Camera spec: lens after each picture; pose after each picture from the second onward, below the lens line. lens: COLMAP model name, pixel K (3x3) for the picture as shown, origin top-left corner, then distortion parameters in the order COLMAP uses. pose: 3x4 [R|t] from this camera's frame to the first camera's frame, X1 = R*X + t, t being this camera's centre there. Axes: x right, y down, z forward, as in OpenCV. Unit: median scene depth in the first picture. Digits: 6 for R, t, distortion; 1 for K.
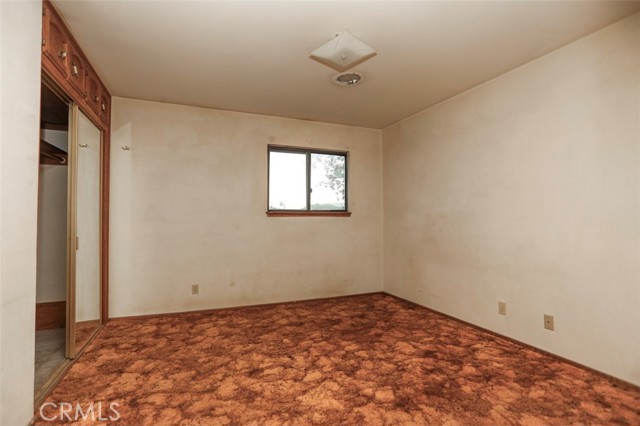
lens RADIAL K [[318.1, 0, 320.6], [0, 318.1, 213.9], [0, 0, 1]] dist [0.002996, 0.004443]
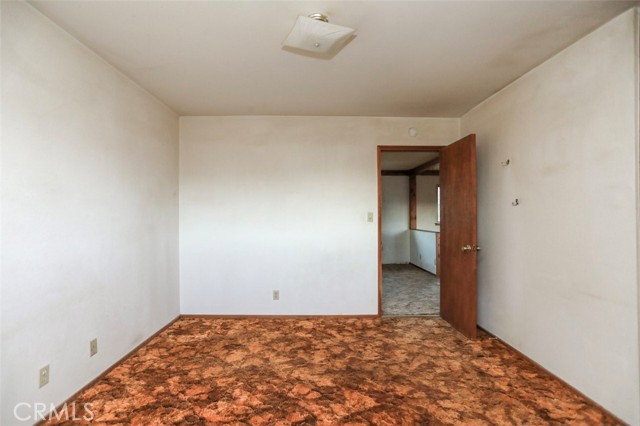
lens RADIAL K [[318.1, 0, 320.9], [0, 318.1, 213.8], [0, 0, 1]] dist [0.002996, 0.004443]
pose [[-0.934201, 0.003115, 0.356734, -0.265632], [-0.002522, 0.999879, -0.015335, -0.033683], [-0.356738, -0.015226, -0.934080, 2.027154]]
